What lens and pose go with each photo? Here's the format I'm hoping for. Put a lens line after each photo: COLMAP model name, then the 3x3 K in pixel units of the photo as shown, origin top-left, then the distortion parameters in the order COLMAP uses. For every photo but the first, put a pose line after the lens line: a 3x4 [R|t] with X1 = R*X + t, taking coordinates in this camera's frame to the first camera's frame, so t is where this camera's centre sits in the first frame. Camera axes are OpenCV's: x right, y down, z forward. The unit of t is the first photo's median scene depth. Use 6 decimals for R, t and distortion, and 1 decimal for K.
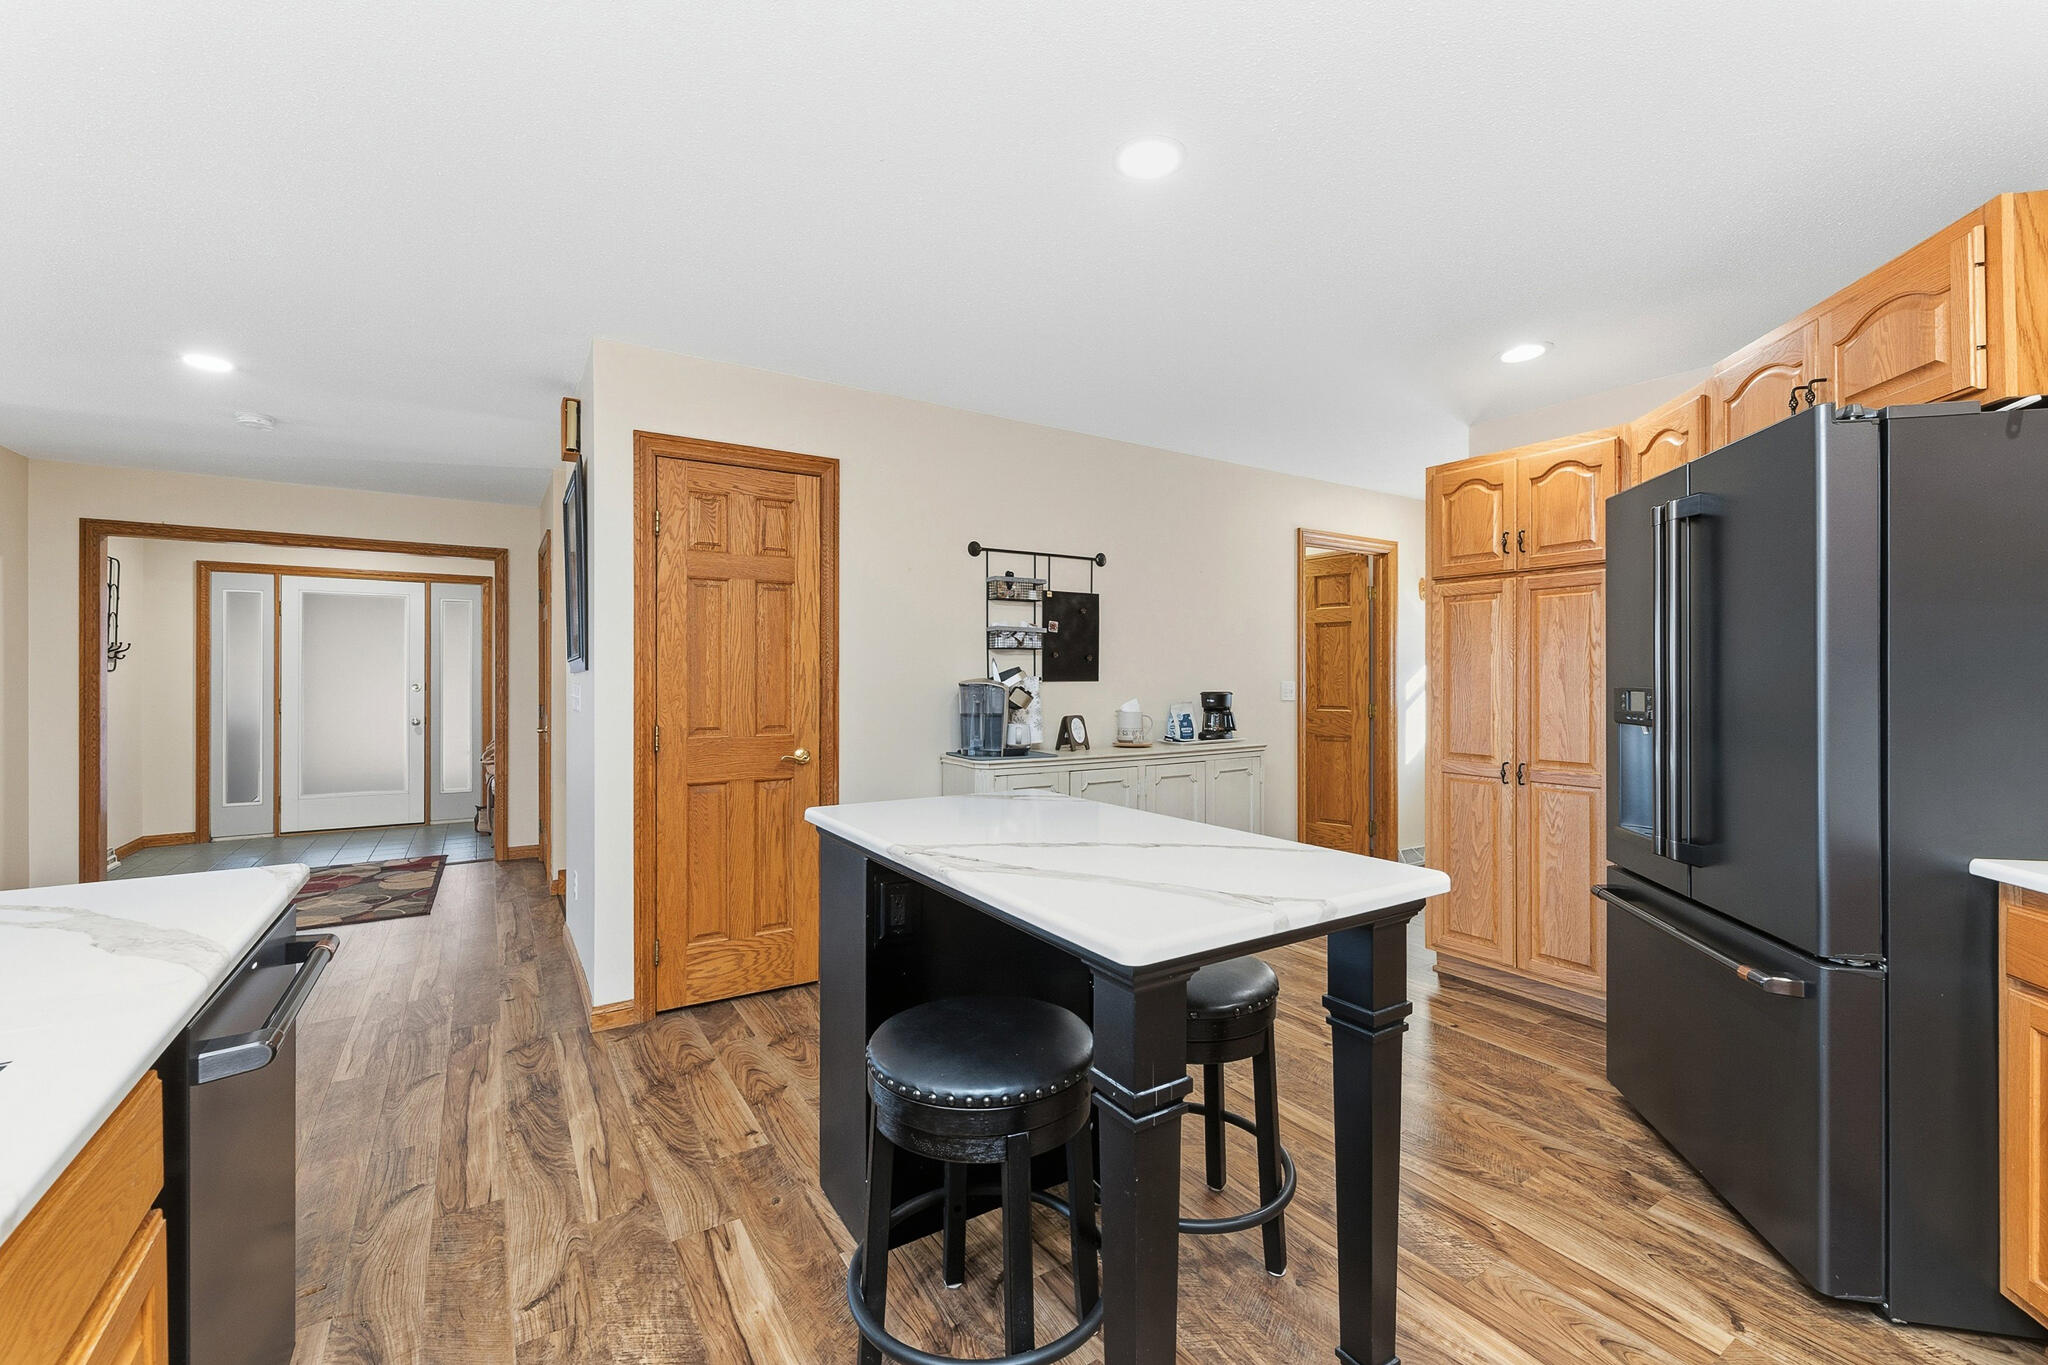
lens RADIAL K [[837.3, 0, 1028.0], [0, 837.3, 678.3], [0, 0, 1]] dist [-0.001561, 0.000196]
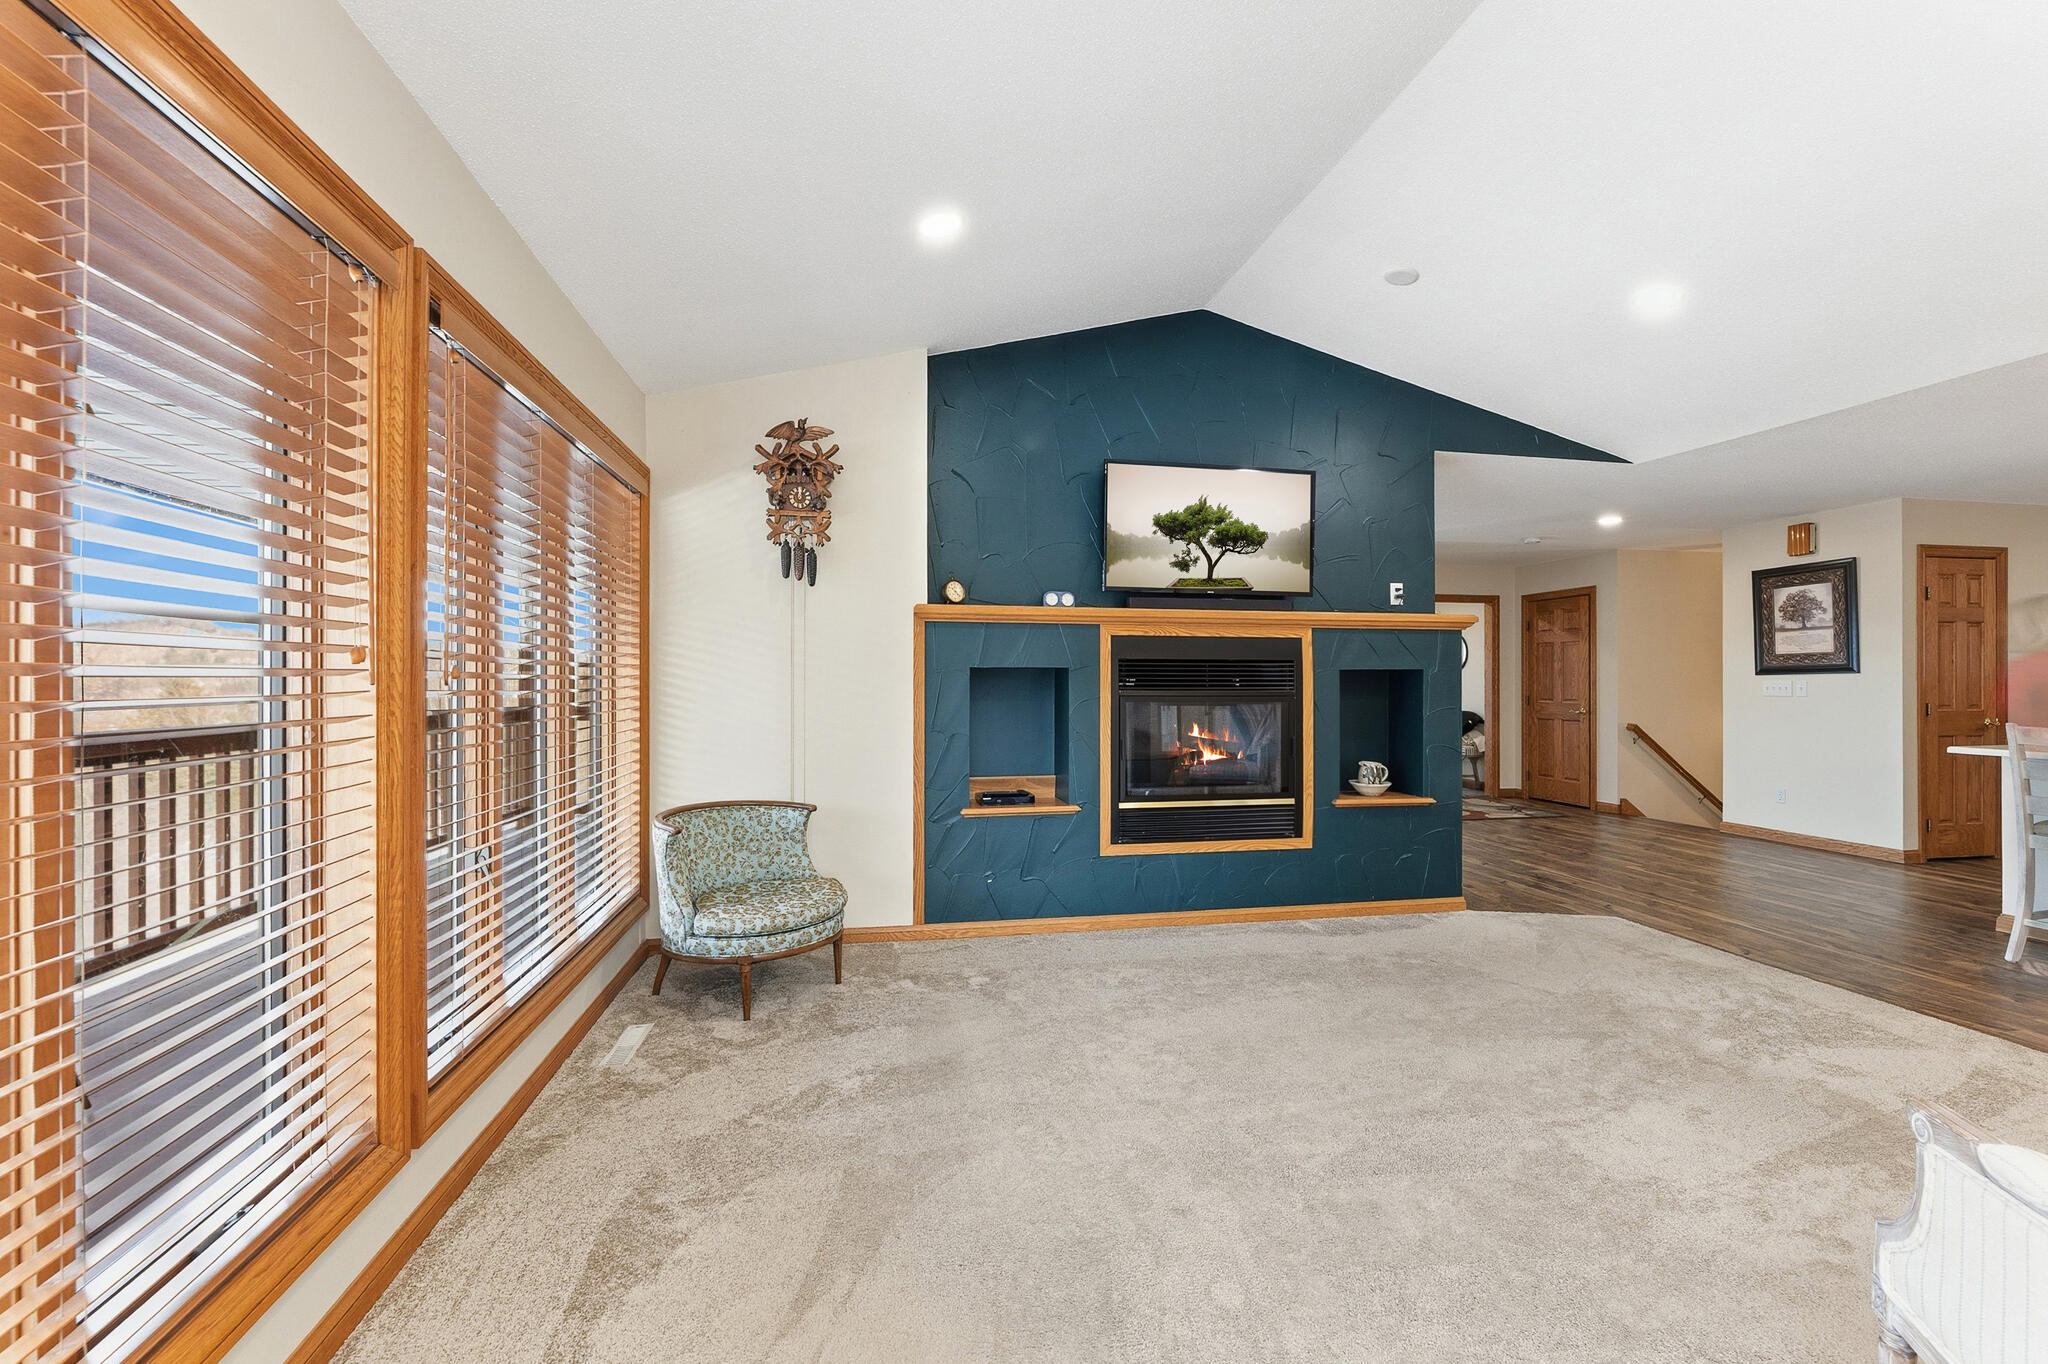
lens RADIAL K [[850.3, 0, 1058.4], [0, 850.3, 682.2], [0, 0, 1]] dist [-0.003324, 0.003881]
pose [[0.939525, 0.000923, -0.342479, -1.664335], [-0.000910, 1.000000, 0.000198, 0.012739], [0.342479, 0.000126, 0.939525, -1.471647]]
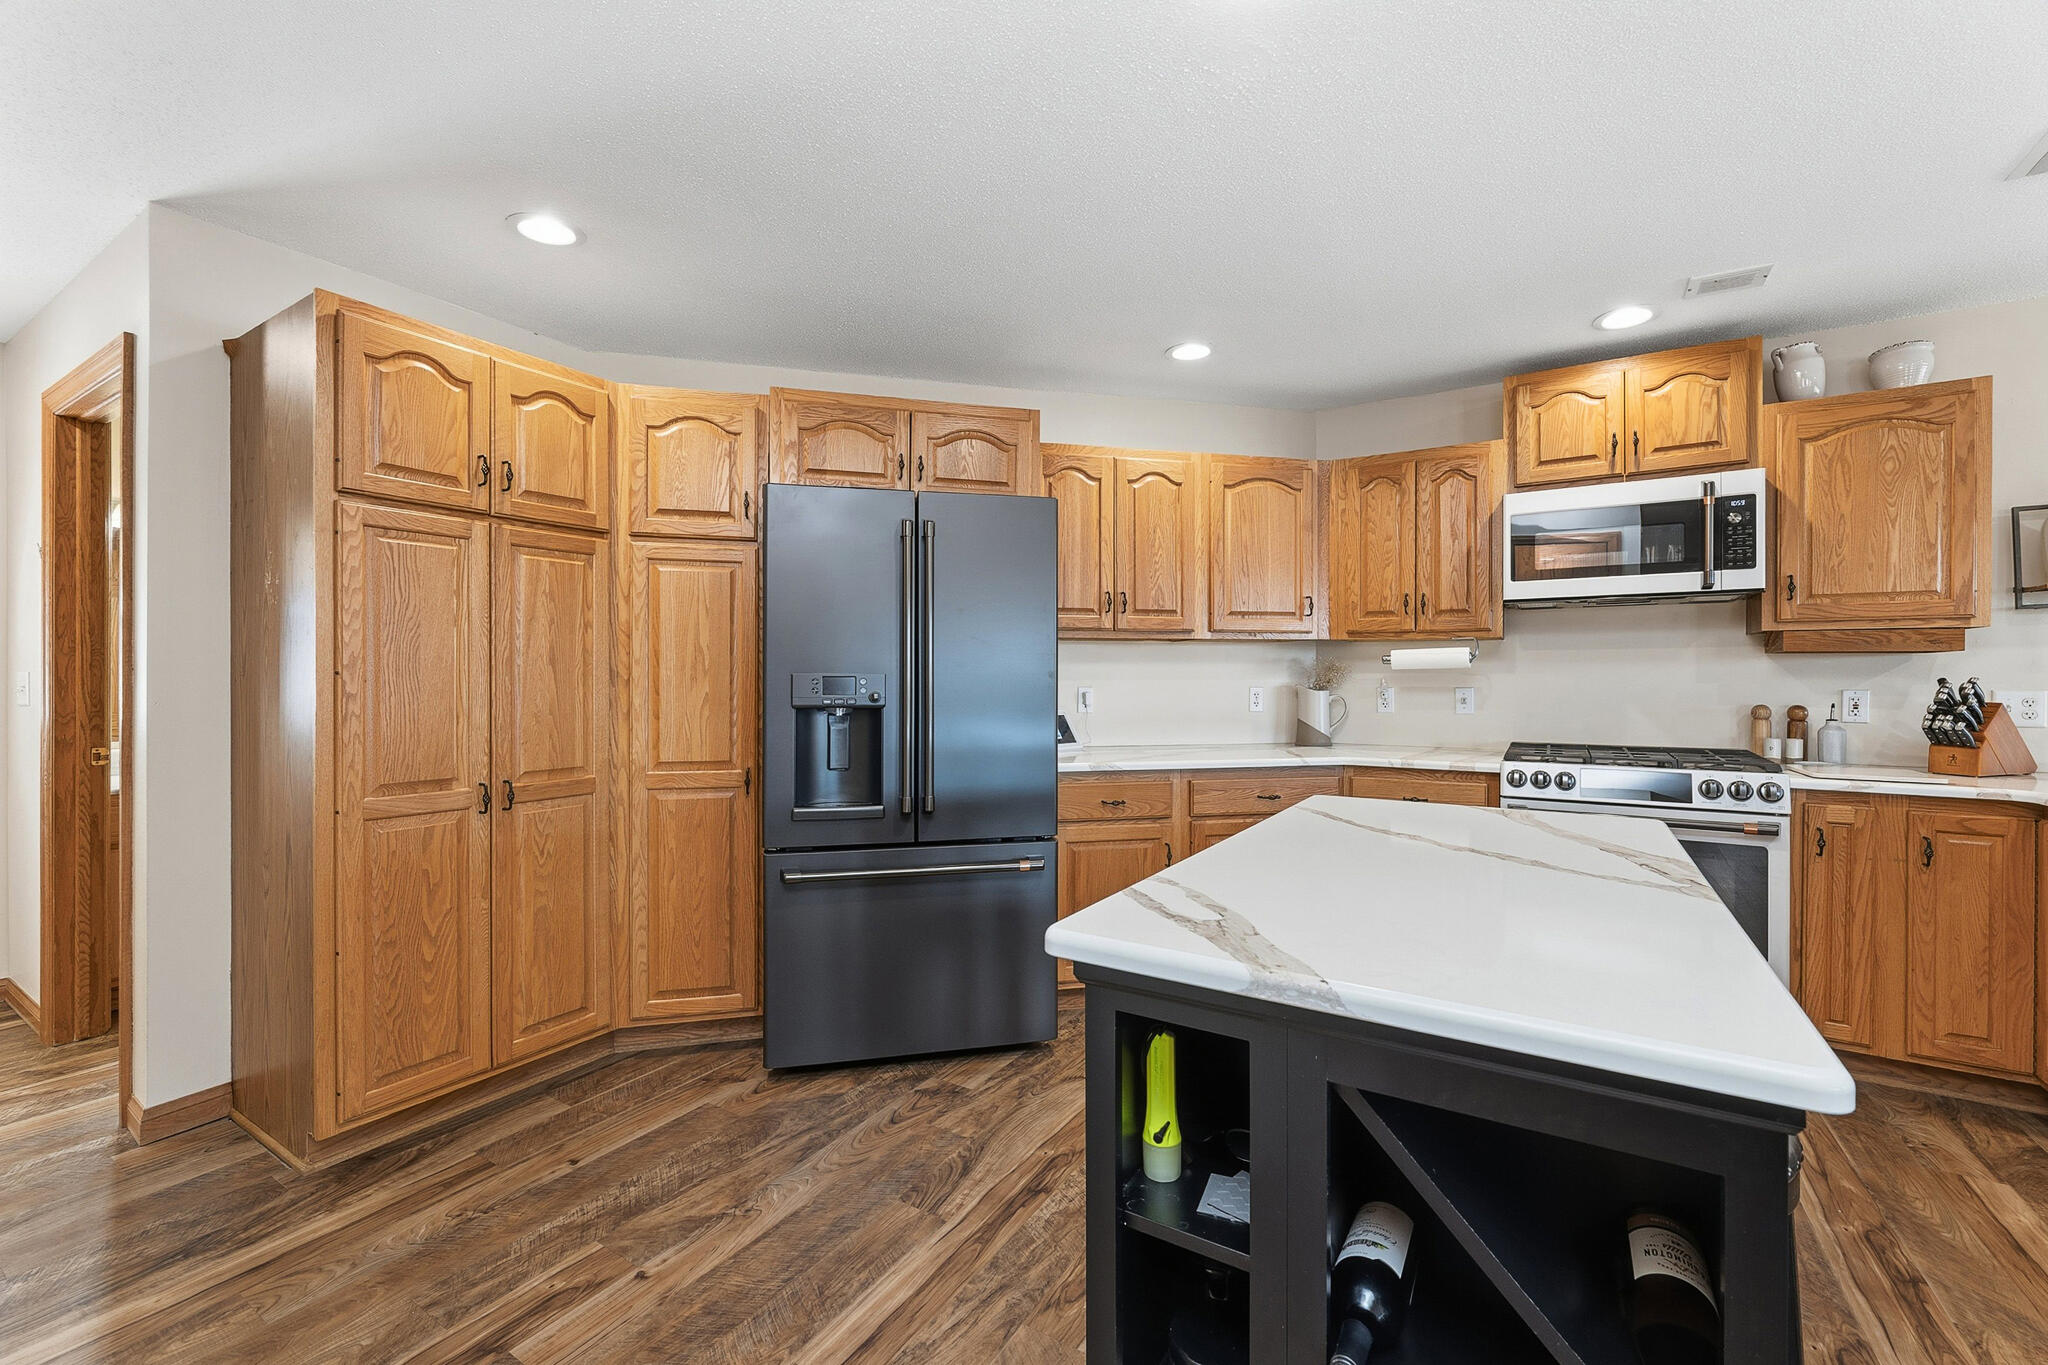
lens RADIAL K [[837.3, 0, 1028.0], [0, 837.3, 678.3], [0, 0, 1]] dist [-0.001561, 0.000196]
pose [[-0.429570, -0.002324, 0.903031, -0.285600], [-0.001377, 0.999997, 0.001918, 0.011461], [-0.903033, -0.000420, -0.429572, 0.976037]]
